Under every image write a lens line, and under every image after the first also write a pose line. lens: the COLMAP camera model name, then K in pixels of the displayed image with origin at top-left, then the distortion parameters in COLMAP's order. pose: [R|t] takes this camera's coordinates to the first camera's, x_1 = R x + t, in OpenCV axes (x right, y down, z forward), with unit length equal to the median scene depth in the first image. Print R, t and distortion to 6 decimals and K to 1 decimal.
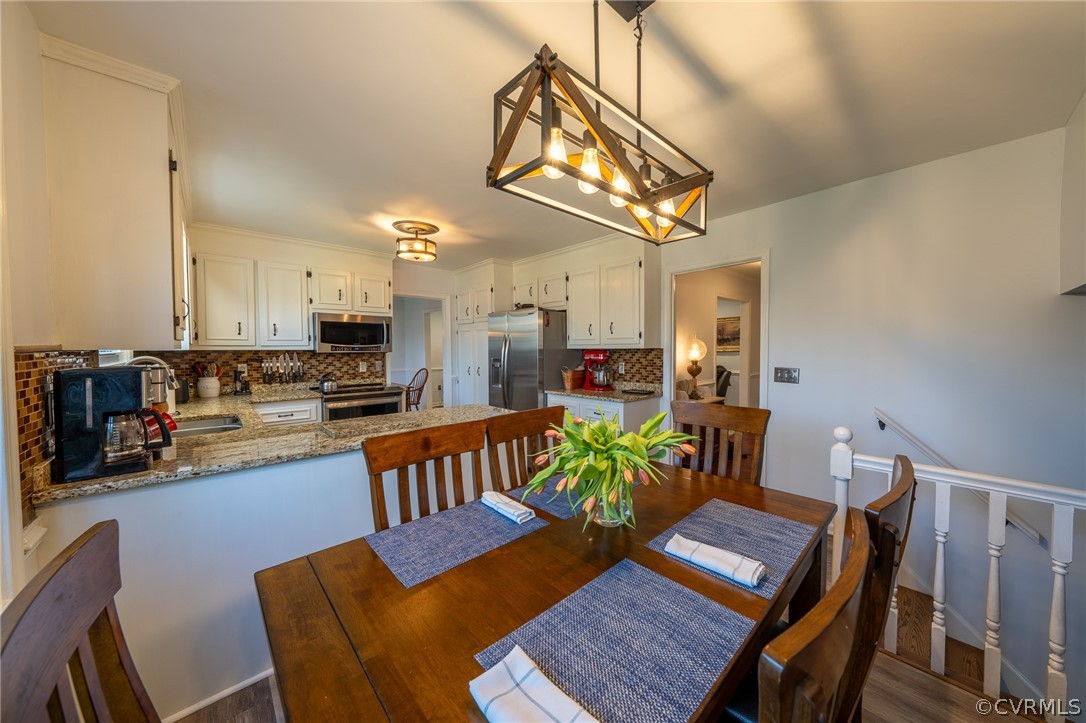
lens RADIAL K [[369.5, 0, 544.4], [0, 369.5, 357.9], [0, 0, 1]] dist [-0.004370, 0.000662]
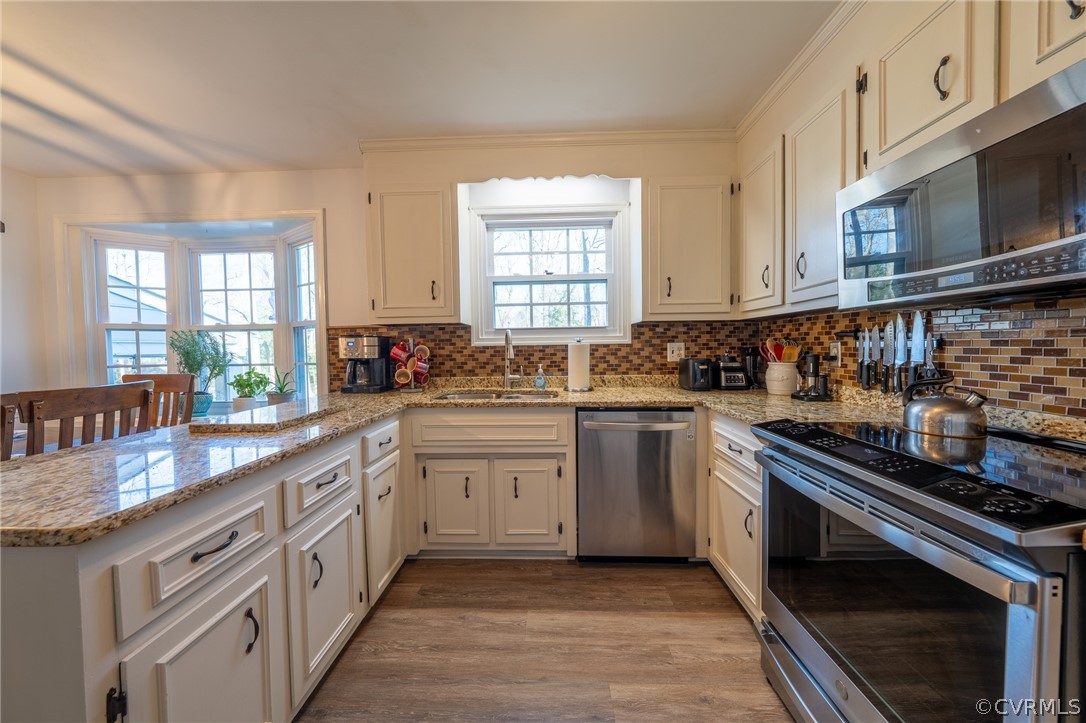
lens RADIAL K [[369.5, 0, 540.5], [0, 369.5, 358.2], [0, 0, 1]] dist [-0.004370, 0.000662]
pose [[-0.698629, 0.036792, -0.714538, -0.167123], [-0.000720, 0.998640, 0.052125, 0.012411], [0.715484, 0.036931, -0.697652, 1.014207]]
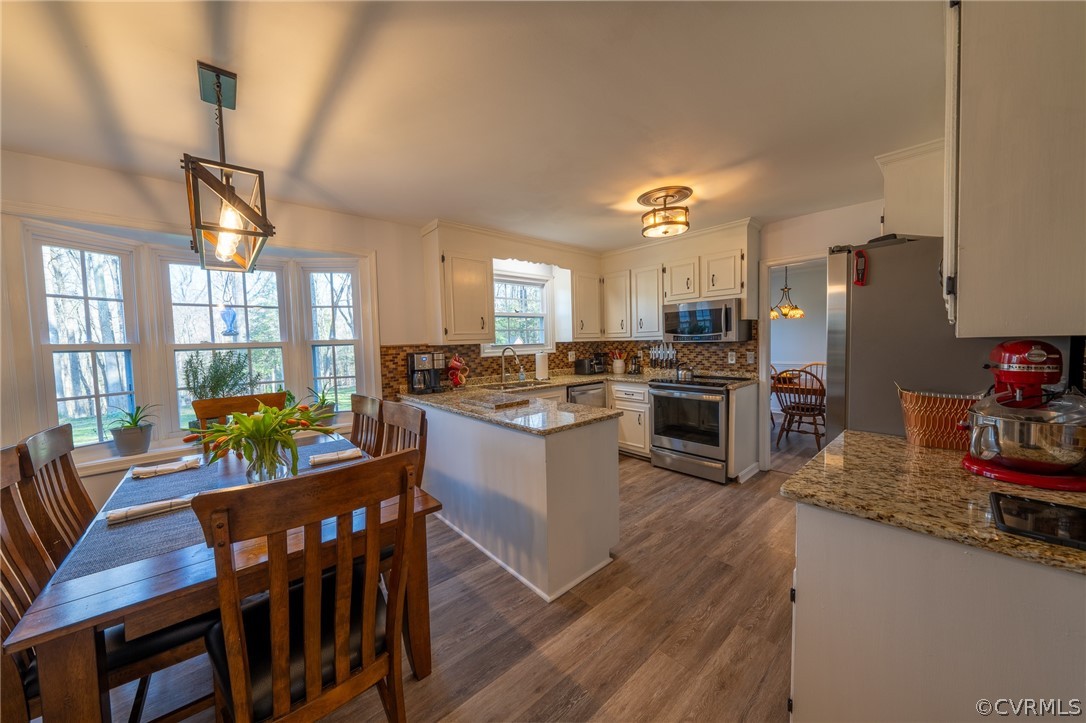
lens RADIAL K [[369.5, 0, 539.6], [0, 369.5, 359.0], [0, 0, 1]] dist [-0.004370, 0.000662]
pose [[-0.020881, 0.054160, -0.998314, 0.459810], [0.000628, 0.998532, 0.054158, -0.024197], [0.999782, 0.000504, -0.020884, 0.643753]]
